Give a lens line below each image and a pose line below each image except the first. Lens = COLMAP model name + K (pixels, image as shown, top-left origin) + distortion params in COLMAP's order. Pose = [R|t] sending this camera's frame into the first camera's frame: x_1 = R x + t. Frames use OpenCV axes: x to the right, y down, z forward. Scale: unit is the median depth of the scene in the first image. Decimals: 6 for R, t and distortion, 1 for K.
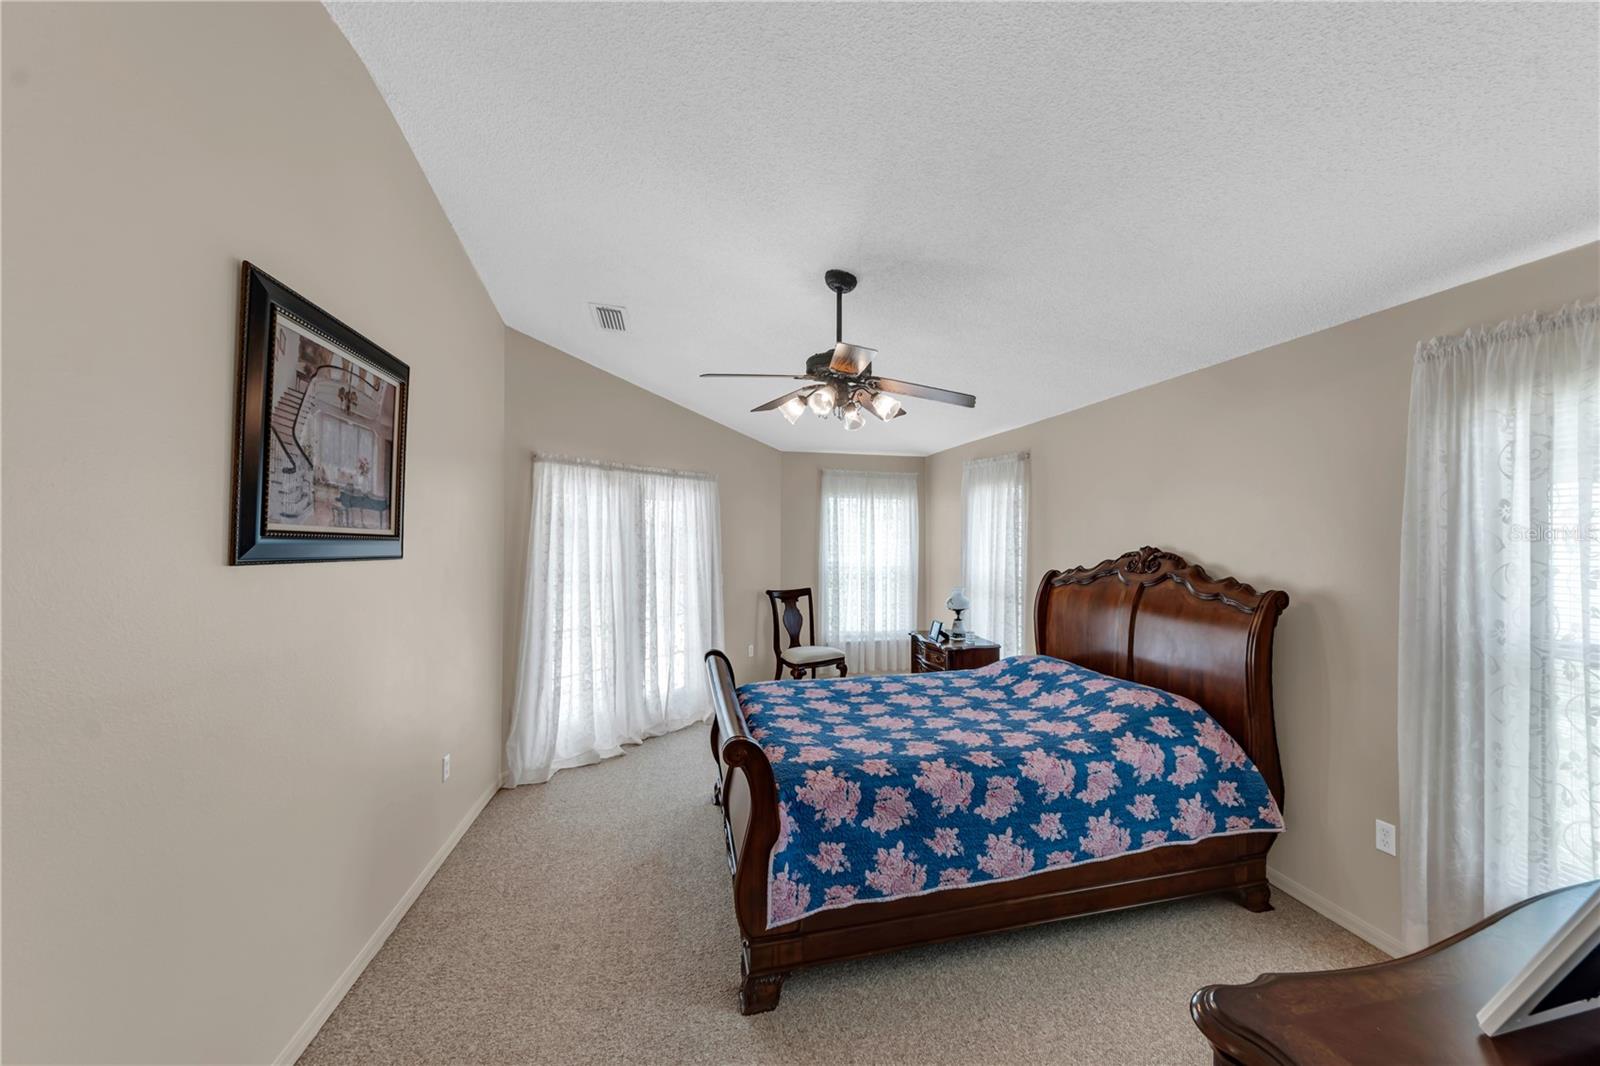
lens RADIAL K [[584.9, 0, 847.7], [0, 584.9, 529.3], [0, 0, 1]] dist [-0.007616, -0.000696]
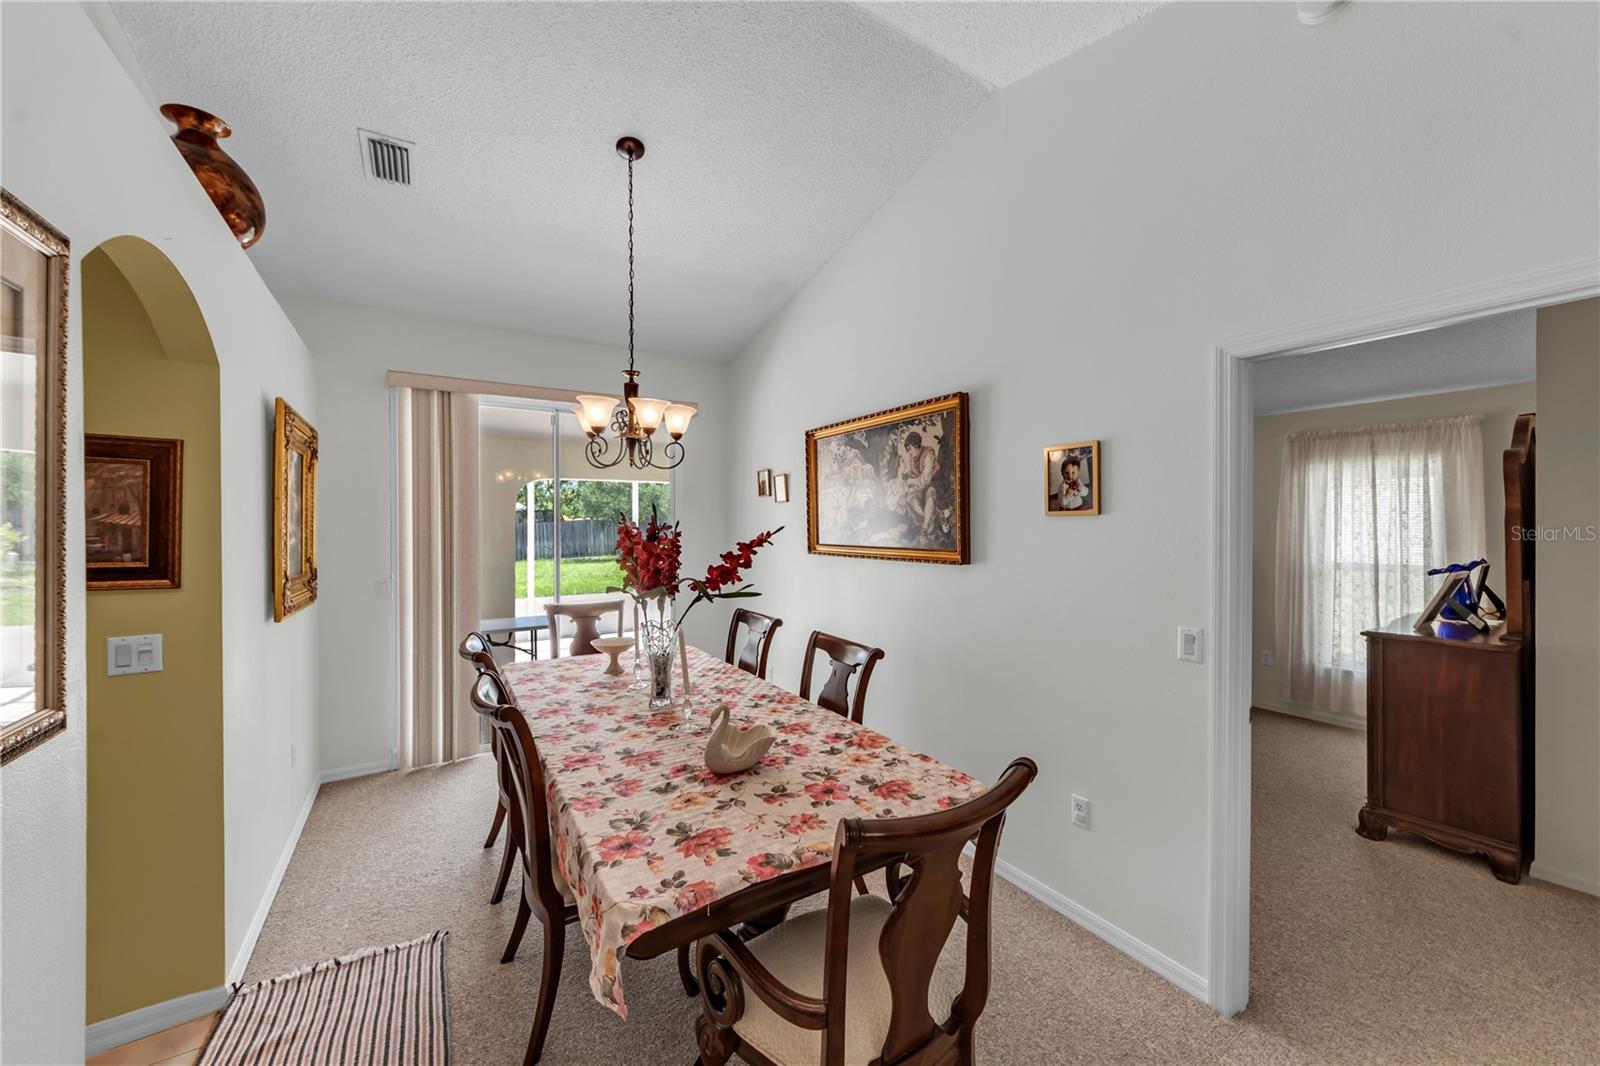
lens RADIAL K [[584.9, 0, 772.3], [0, 584.9, 525.9], [0, 0, 1]] dist [-0.007616, -0.000696]
pose [[0.956723, -0.003137, 0.290983, -1.161620], [-0.001094, 0.999896, 0.014376, 0.003350], [-0.290998, -0.014073, 0.956620, -0.430924]]
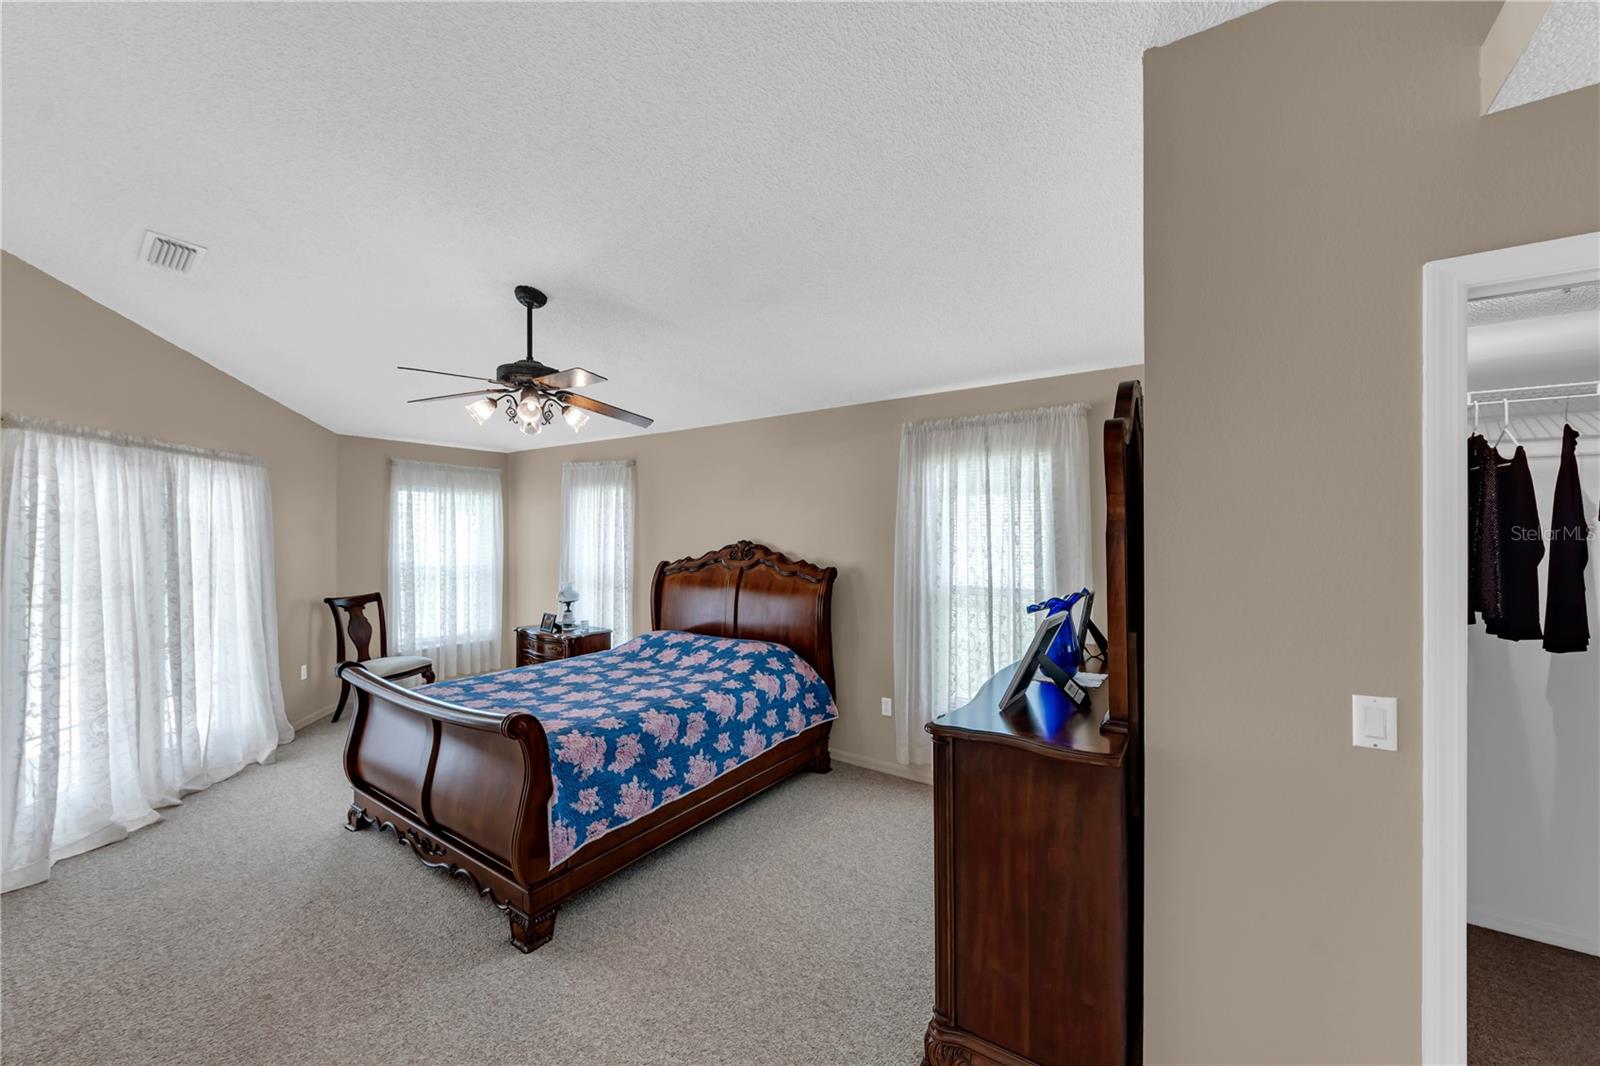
lens RADIAL K [[584.9, 0, 760.0], [0, 584.9, 532.5], [0, 0, 1]] dist [-0.007616, -0.000696]
pose [[0.792673, -0.003232, 0.609638, -0.337396], [-0.003485, 0.999946, 0.009831, -0.002602], [-0.609637, -0.009918, 0.792619, -0.115357]]
